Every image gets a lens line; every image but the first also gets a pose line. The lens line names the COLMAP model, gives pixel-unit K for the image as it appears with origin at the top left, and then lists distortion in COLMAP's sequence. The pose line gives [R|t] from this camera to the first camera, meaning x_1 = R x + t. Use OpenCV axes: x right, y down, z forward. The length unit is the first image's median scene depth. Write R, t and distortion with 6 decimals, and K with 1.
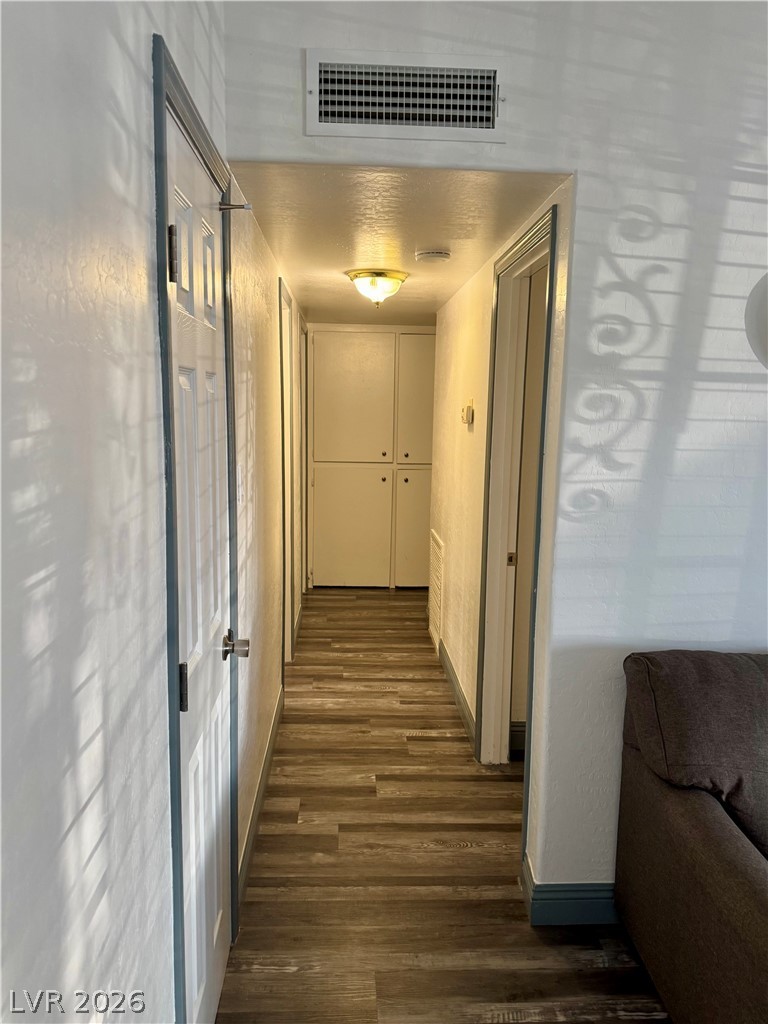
lens RADIAL K [[785.5, 0, 384.5], [0, 785.5, 513.5], [0, 0, 1]] dist [0.001934, -0.005127]
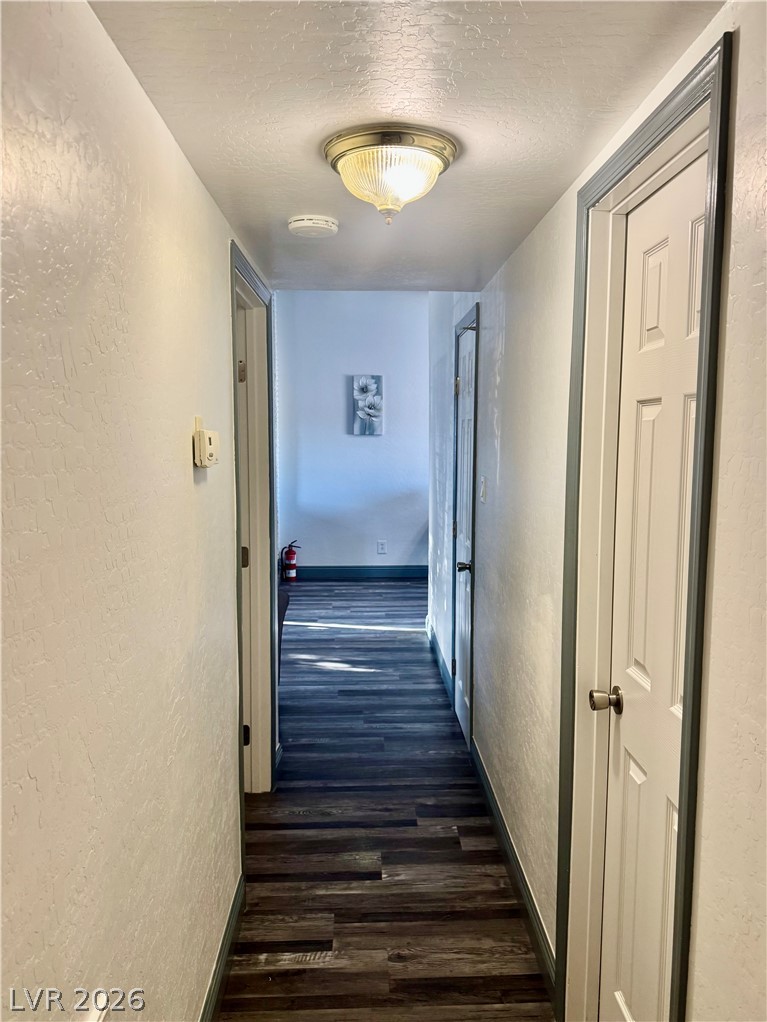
lens RADIAL K [[783.9, 0, 387.3], [0, 783.9, 511.8], [0, 0, 1]] dist [0.001934, -0.005127]
pose [[-0.999699, -0.020330, 0.013748, -0.020792], [-0.016421, 0.970410, 0.240905, -0.239291], [-0.018238, 0.240607, -0.970451, 1.705195]]
